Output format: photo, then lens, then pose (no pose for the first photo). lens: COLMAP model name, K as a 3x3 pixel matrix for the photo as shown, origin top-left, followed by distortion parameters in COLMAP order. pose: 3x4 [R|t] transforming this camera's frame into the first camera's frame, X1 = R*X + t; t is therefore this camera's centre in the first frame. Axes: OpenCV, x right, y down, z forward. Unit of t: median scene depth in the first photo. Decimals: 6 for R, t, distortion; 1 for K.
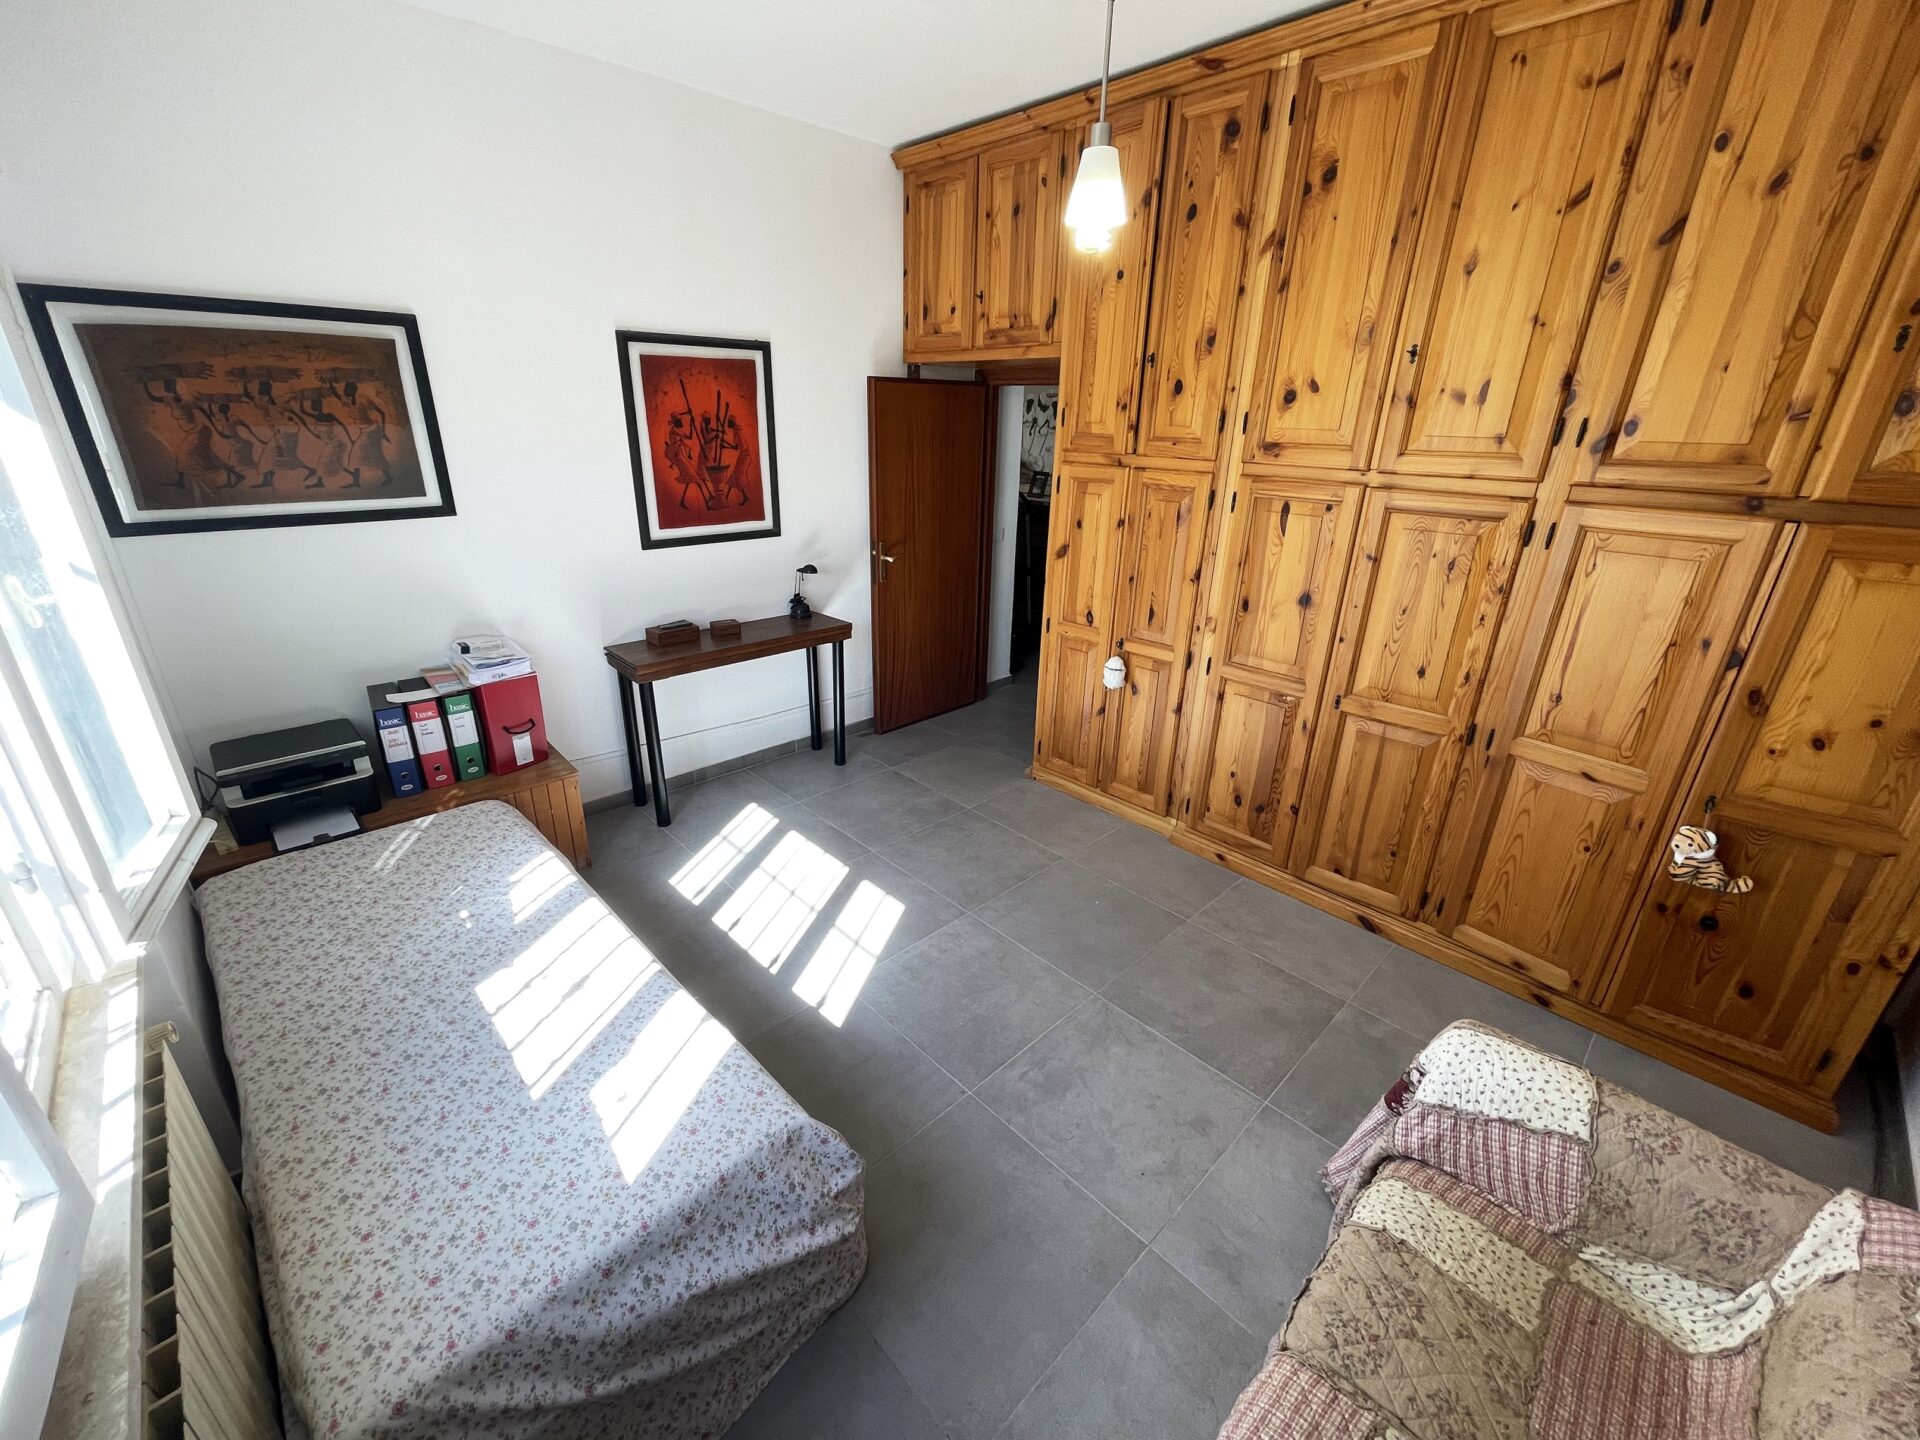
lens RADIAL K [[778.2, 0, 947.5], [0, 778.2, 723.1], [0, 0, 1]] dist [-0.001118, 0.000837]
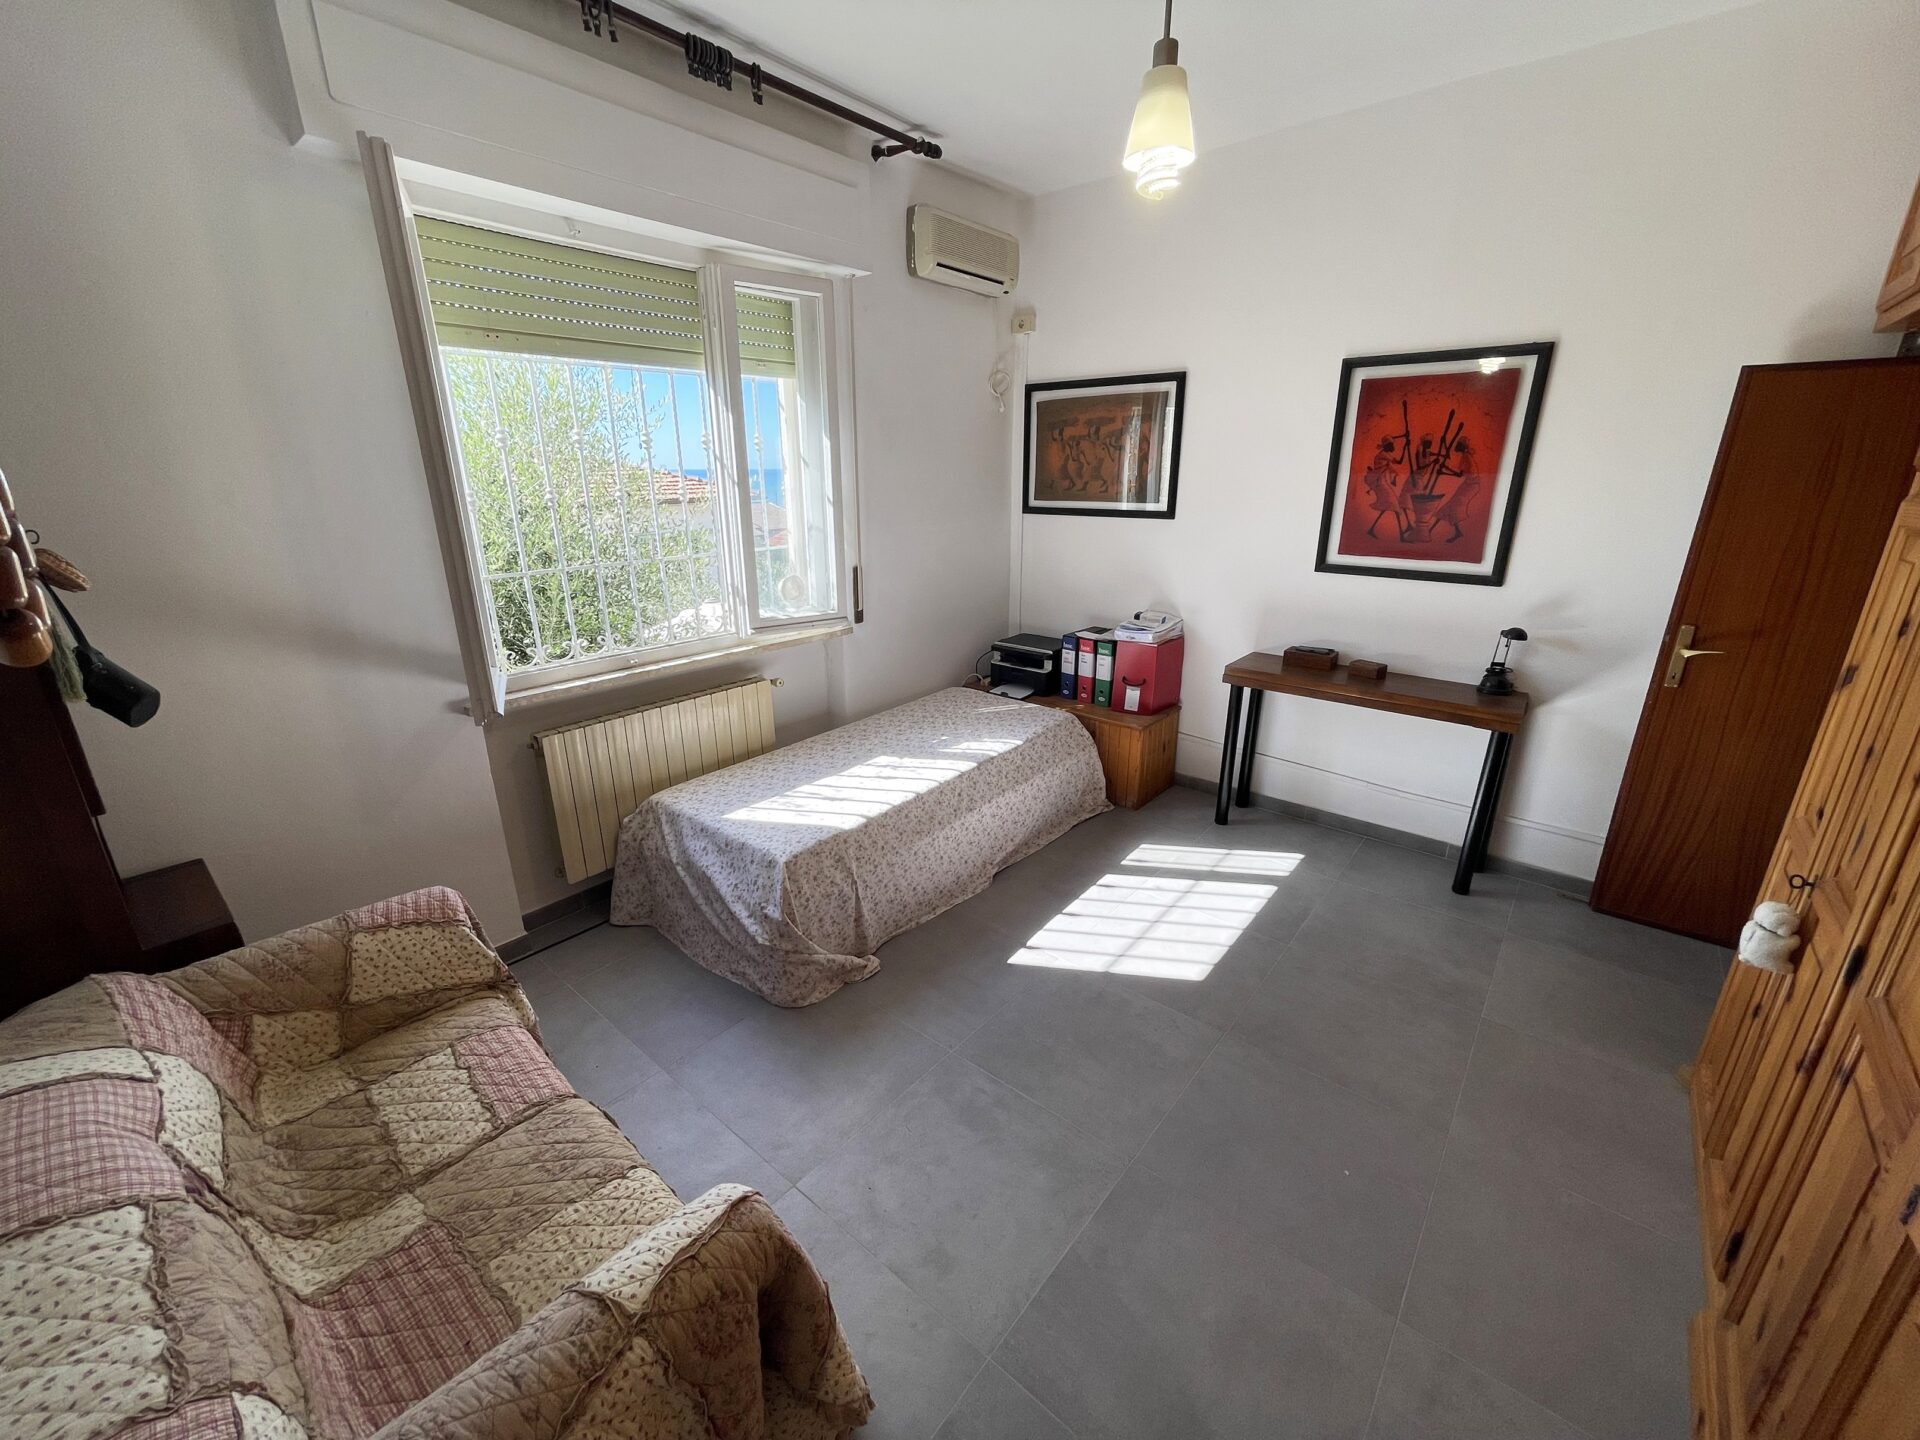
lens RADIAL K [[778.2, 0, 947.1], [0, 778.2, 720.8], [0, 0, 1]] dist [-0.001118, 0.000837]
pose [[0.105470, 0.291341, -0.950787, 0.680625], [-0.369814, 0.899036, 0.234460, -0.126799], [0.923100, 0.326886, 0.202563, 0.486982]]
